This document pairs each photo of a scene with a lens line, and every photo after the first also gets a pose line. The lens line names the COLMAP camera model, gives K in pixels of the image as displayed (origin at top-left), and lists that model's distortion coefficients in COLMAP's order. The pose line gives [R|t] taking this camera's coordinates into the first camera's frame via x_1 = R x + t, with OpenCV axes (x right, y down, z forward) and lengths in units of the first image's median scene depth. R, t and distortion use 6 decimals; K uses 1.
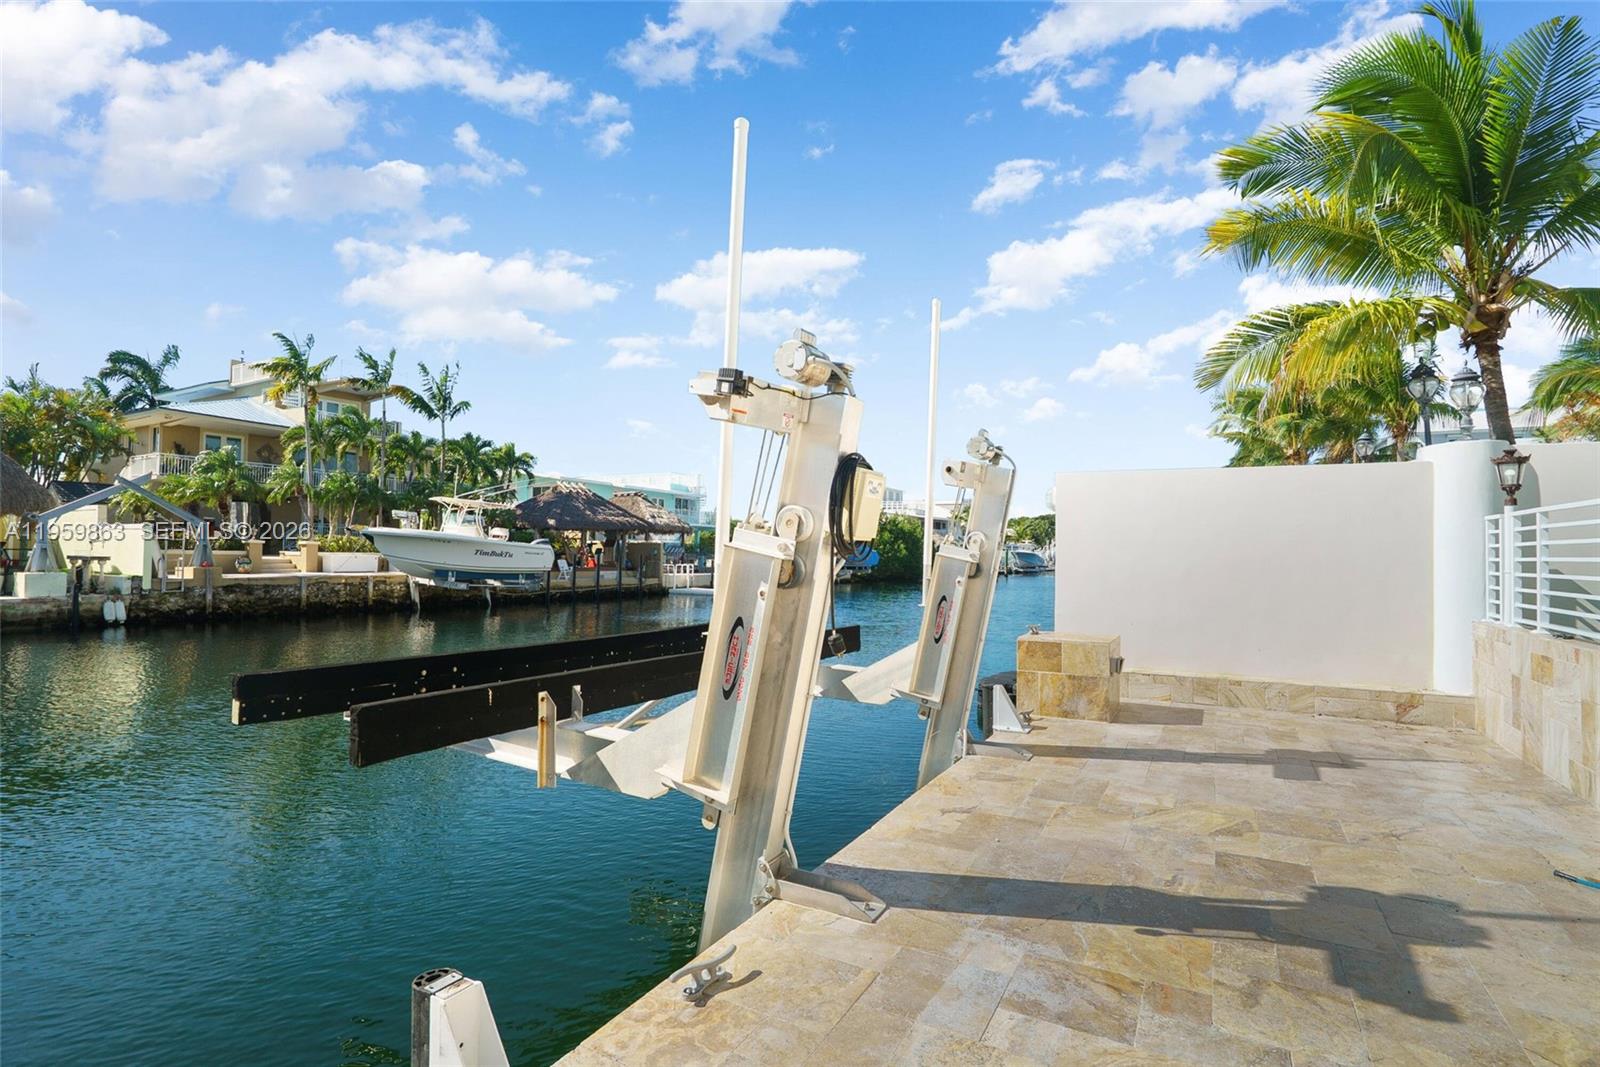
lens RADIAL K [[729.4, 0, 770.2], [0, 729.4, 539.3], [0, 0, 1]] dist [-0.000115, -0.000247]
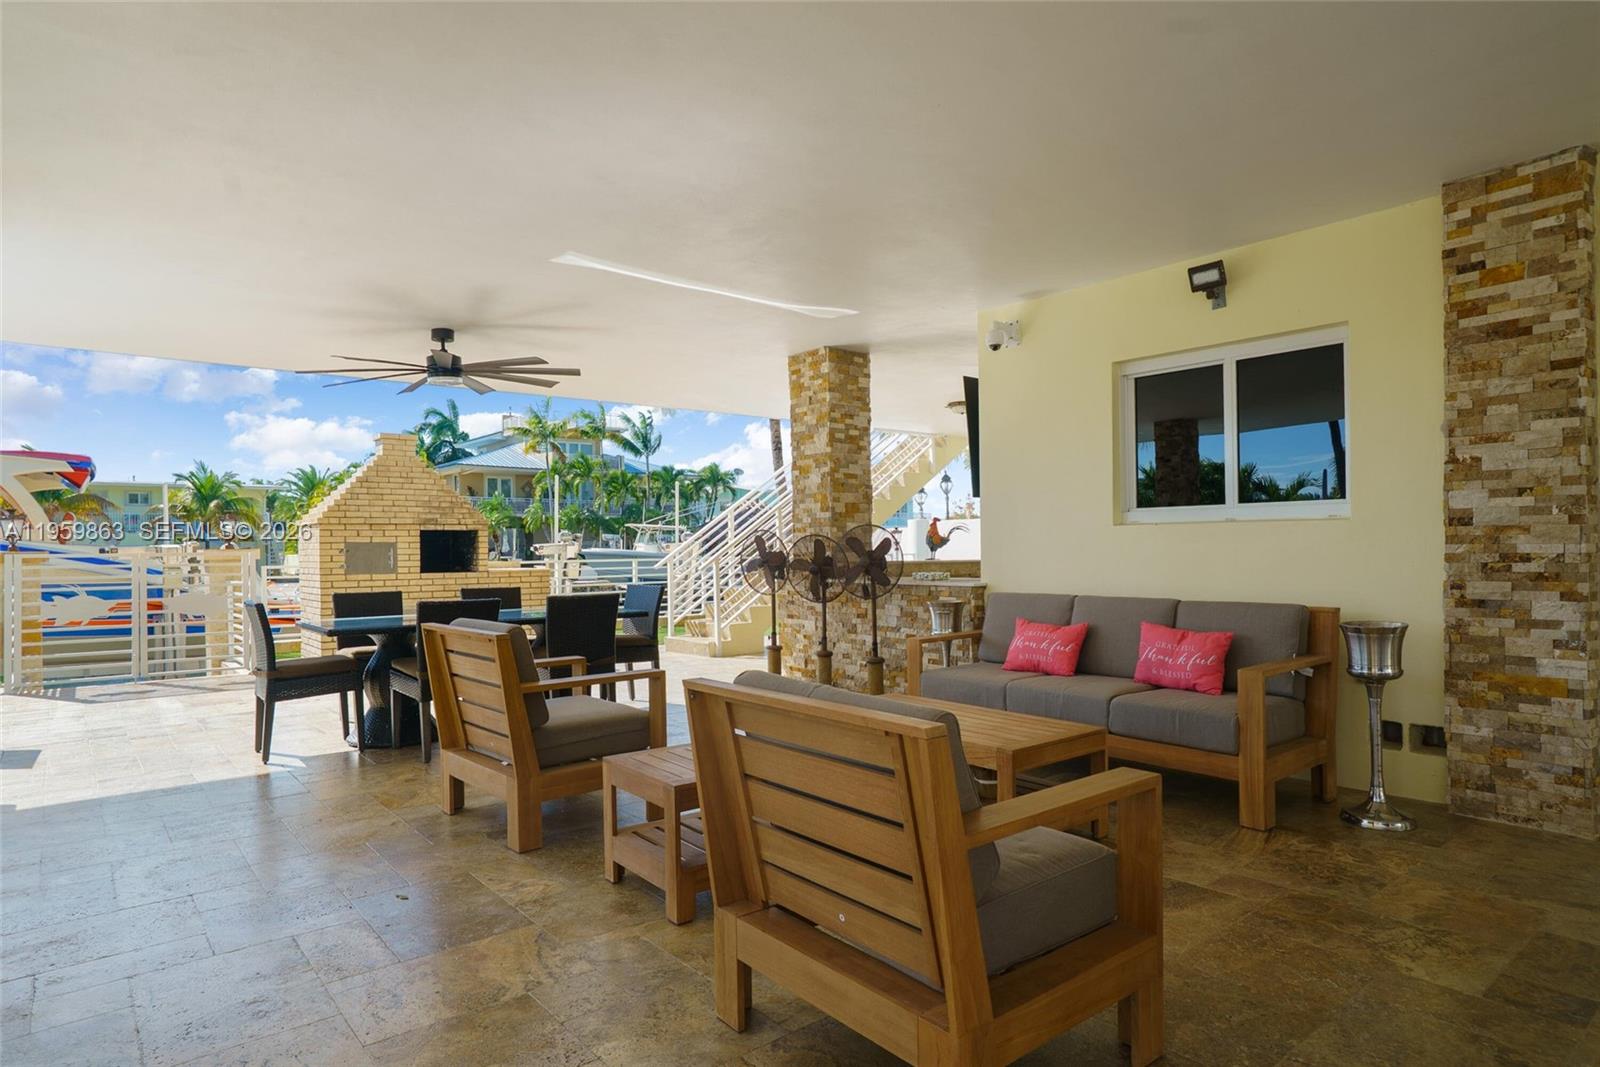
lens RADIAL K [[889.1, 0, 800.0], [0, 889.1, 533.5], [0, 0, 1]] dist [-0.000007, 0.001093]
pose [[0.940653, -0.033028, -0.337759, 0.383576], [0.034323, 0.999409, -0.002140, -0.027780], [0.337630, -0.009580, 0.941230, -0.416995]]
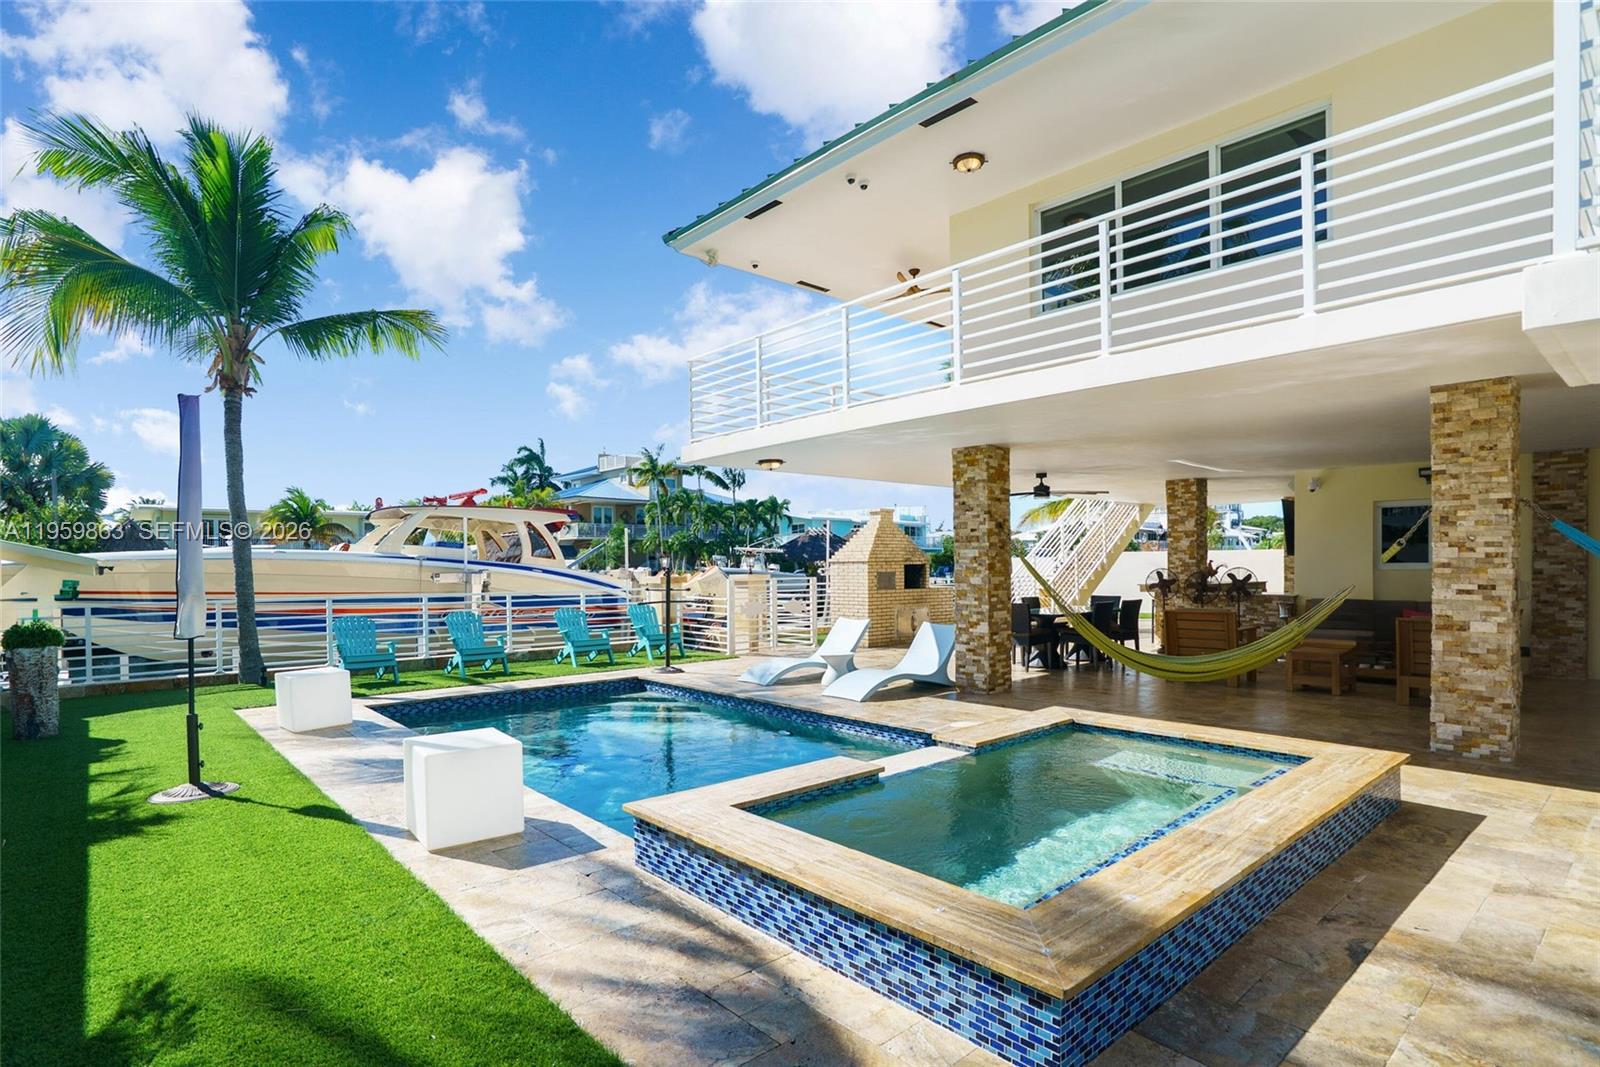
lens RADIAL K [[815.3, 0, 806.8], [0, 815.3, 559.5], [0, 0, 1]] dist [0.002845, 0.000872]
pose [[0.959660, -0.025668, -0.279988, 0.203698], [0.030097, 0.999480, 0.011530, -0.048709], [0.279547, -0.019492, 0.959934, -0.724388]]
